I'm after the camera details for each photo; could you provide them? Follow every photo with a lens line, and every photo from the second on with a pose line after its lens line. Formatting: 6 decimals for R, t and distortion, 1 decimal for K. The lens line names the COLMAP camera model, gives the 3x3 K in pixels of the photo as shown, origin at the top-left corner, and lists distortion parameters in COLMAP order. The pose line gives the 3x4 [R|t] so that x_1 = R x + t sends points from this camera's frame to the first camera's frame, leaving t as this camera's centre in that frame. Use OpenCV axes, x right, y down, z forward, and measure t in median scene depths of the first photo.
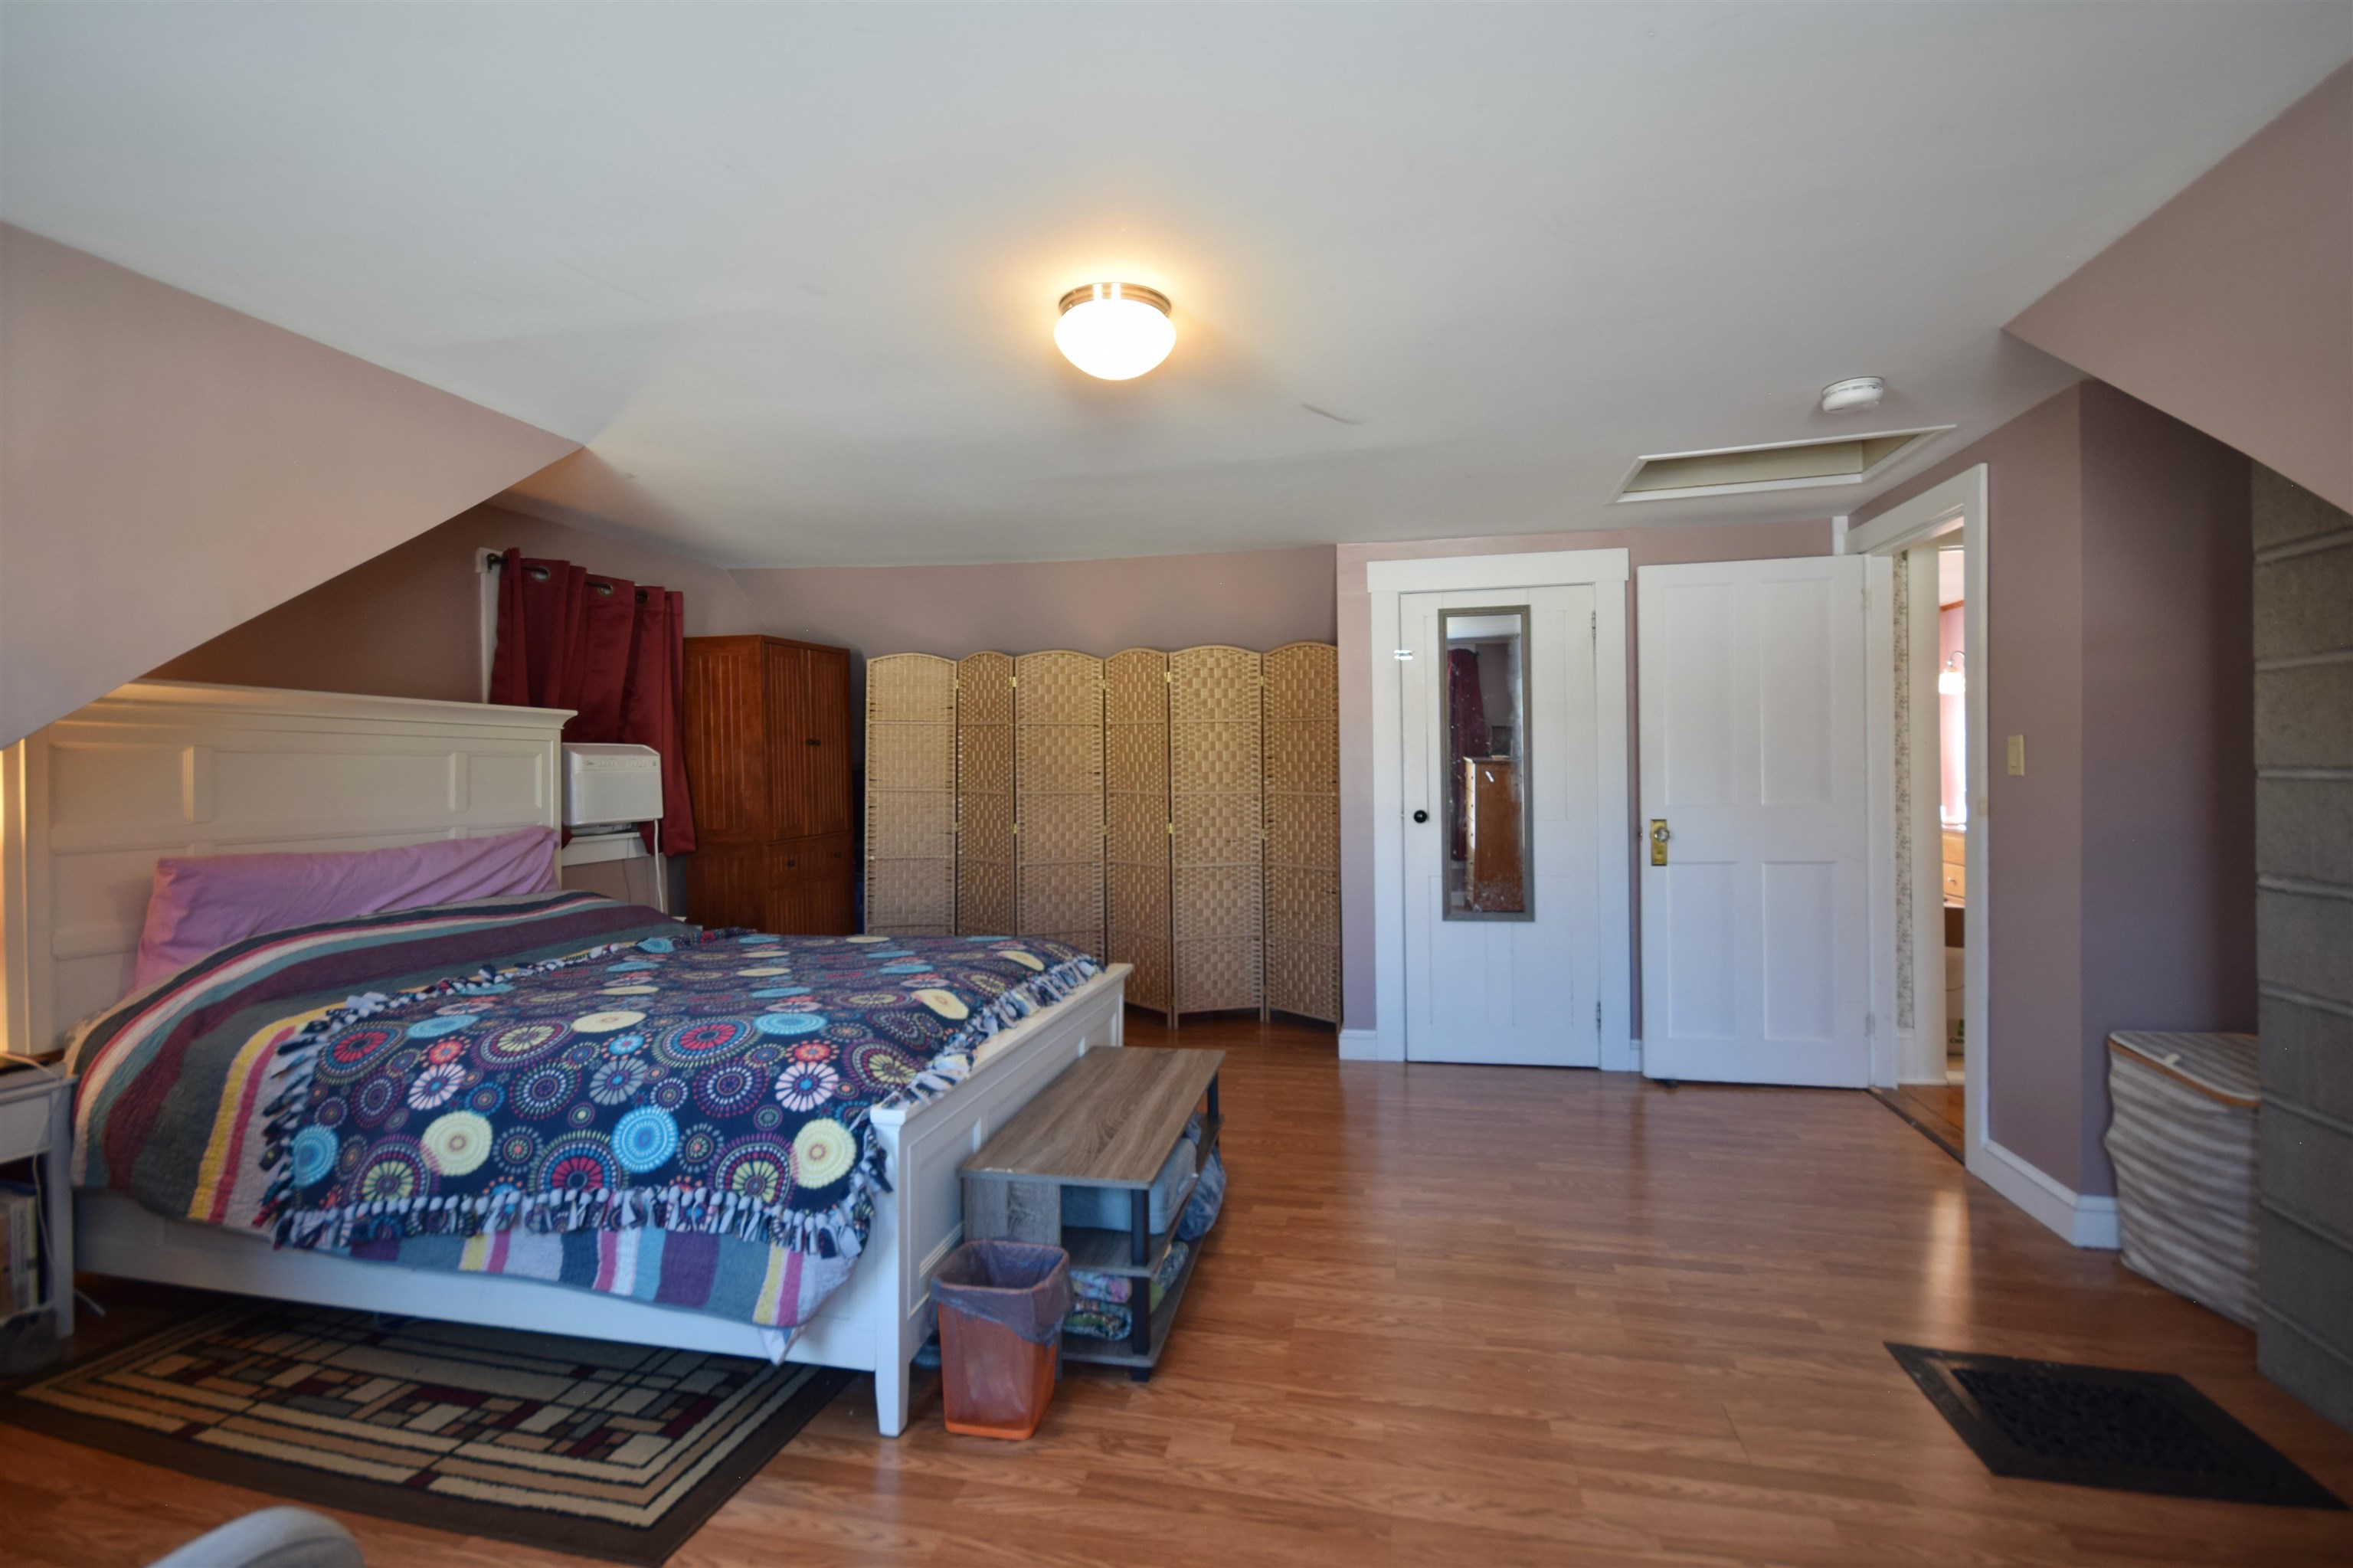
lens RADIAL K [[1049.7, 0, 1178.8], [0, 1049.7, 774.6], [0, 0, 1]] dist [-0.001947, -0.000086]
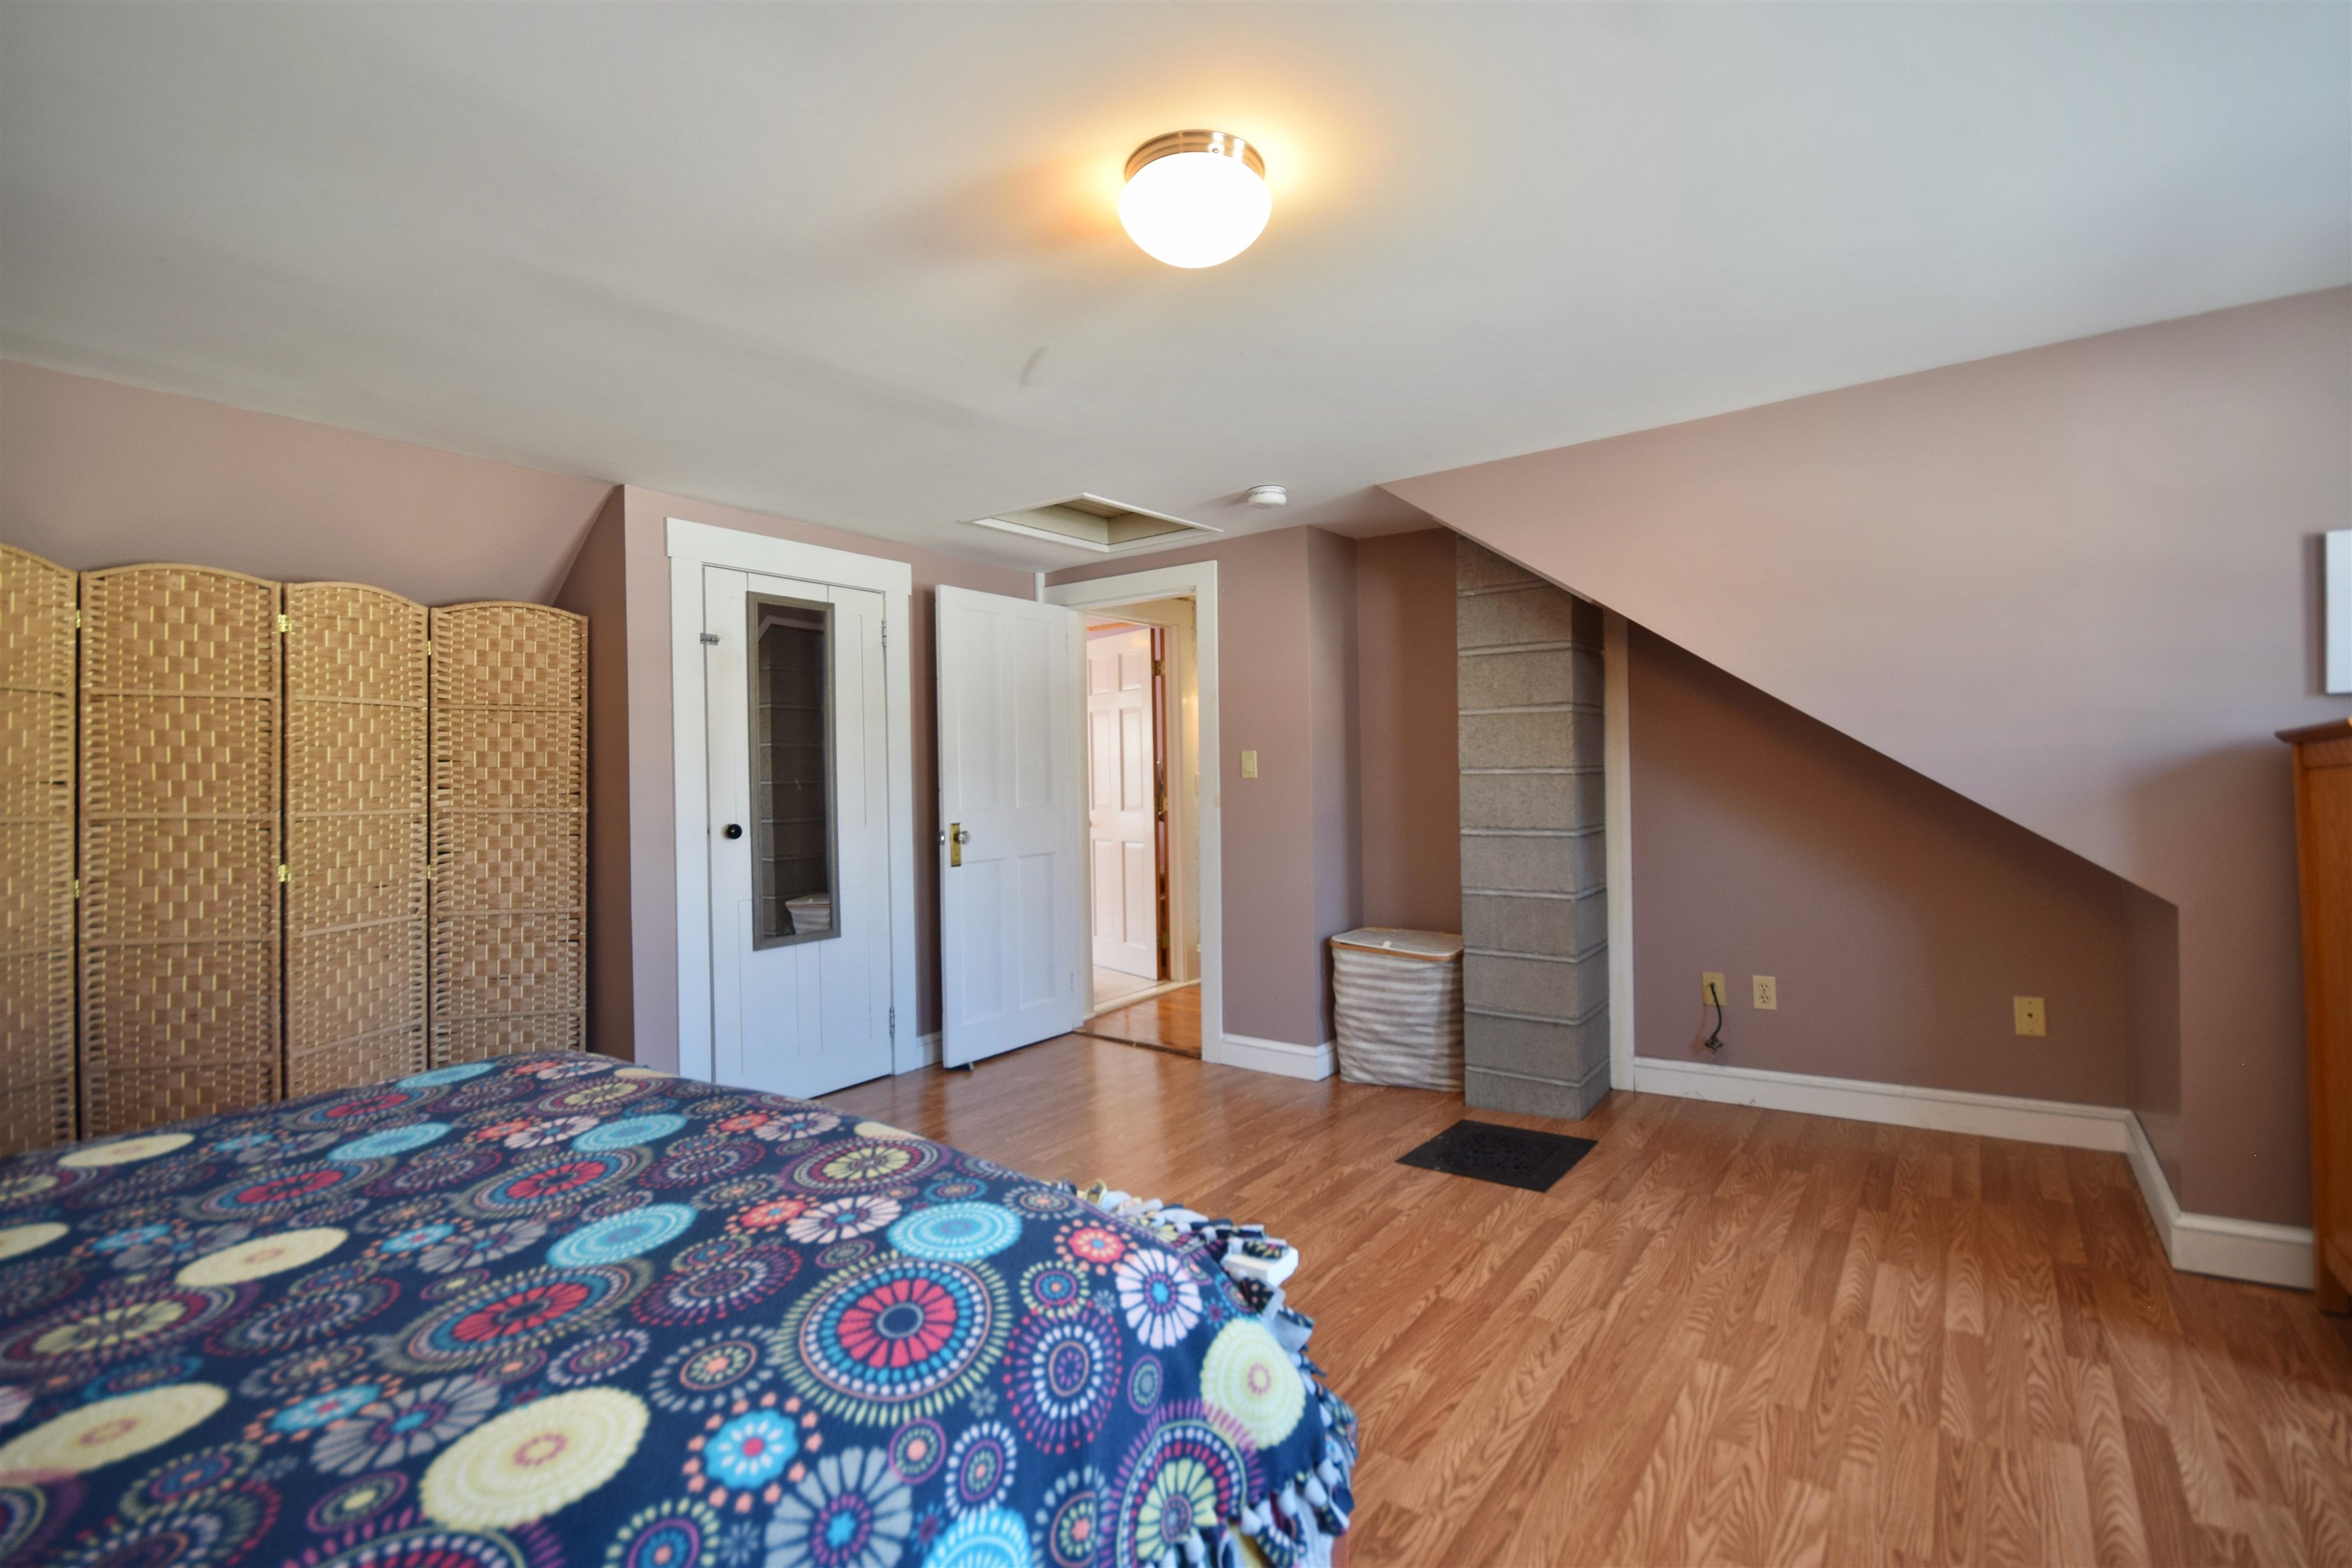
lens RADIAL K [[1021.5, 0, 1173.7], [0, 1021.5, 778.8], [0, 0, 1]] dist [-0.001742, -0.000061]
pose [[0.429666, 0.006003, 0.902968, -0.510975], [0.012790, 0.999837, -0.012733, 0.017630], [-0.902897, 0.017020, 0.429519, 0.457638]]
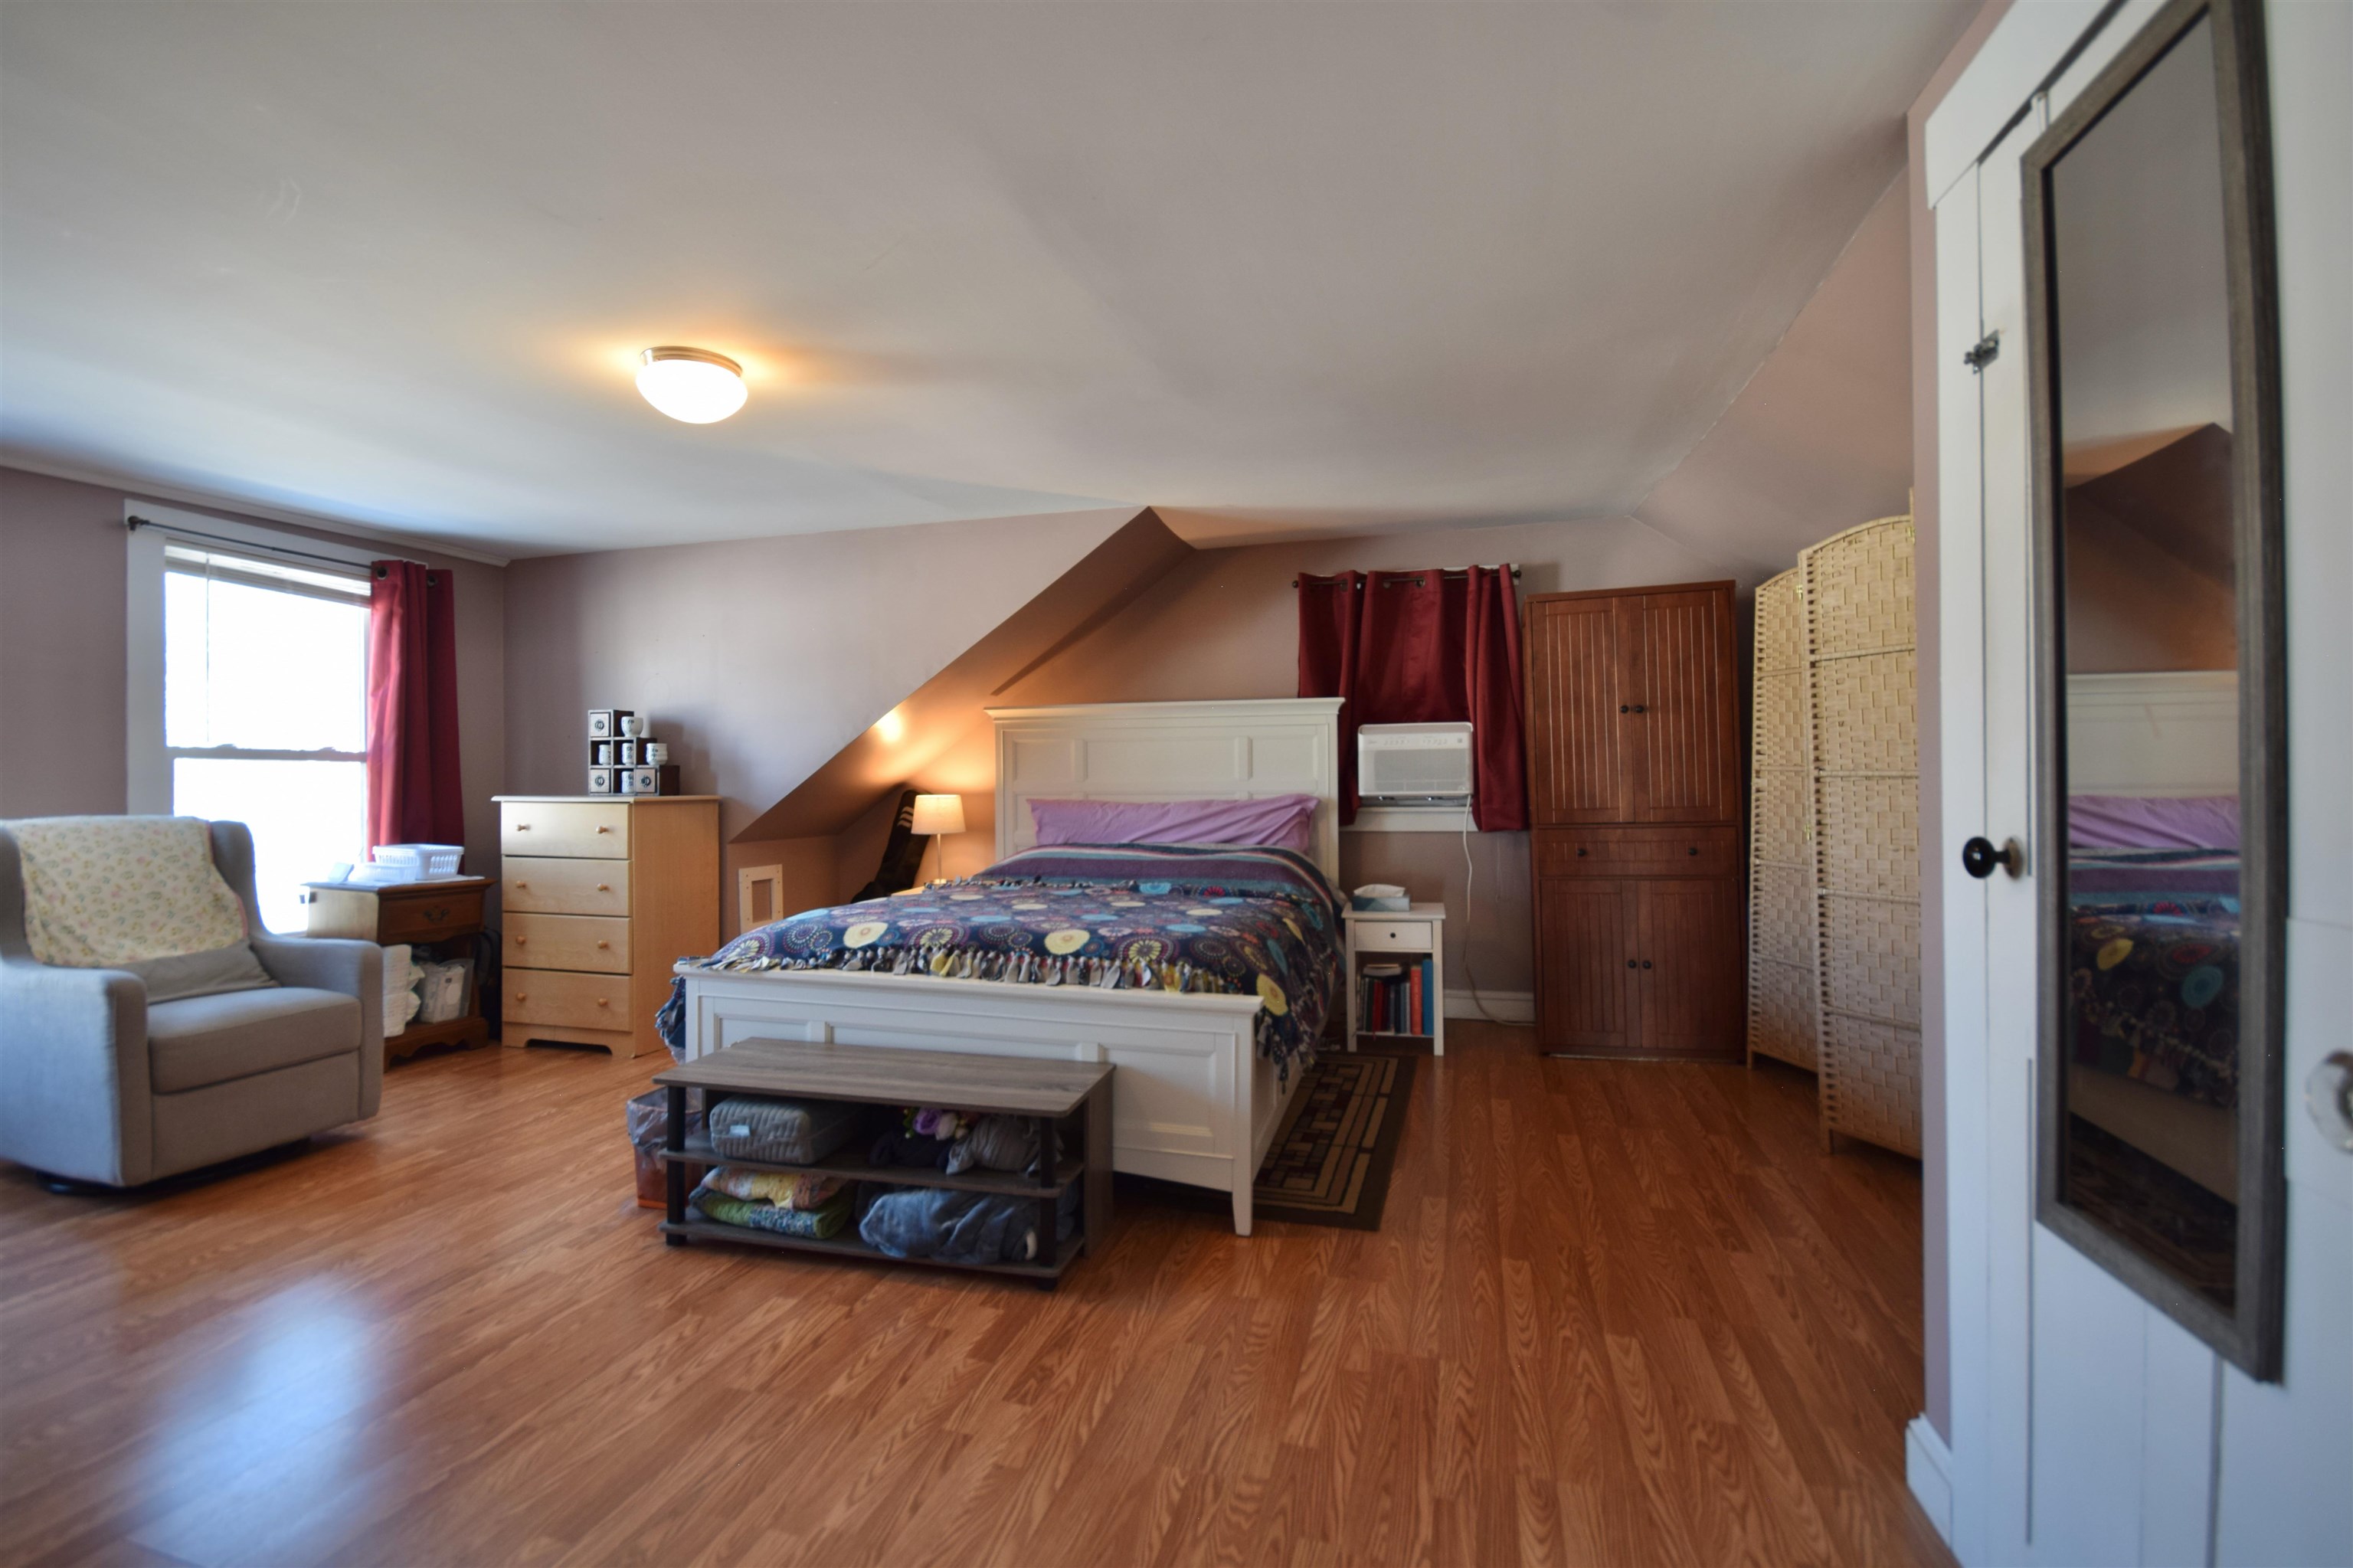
lens RADIAL K [[1049.7, 0, 1178.8], [0, 1049.7, 774.6], [0, 0, 1]] dist [-0.001947, -0.000086]
pose [[-0.035710, 0.008678, -0.999325, 0.767579], [0.008250, 0.999931, 0.008388, 0.017409], [0.999328, -0.007944, -0.035779, 1.083335]]
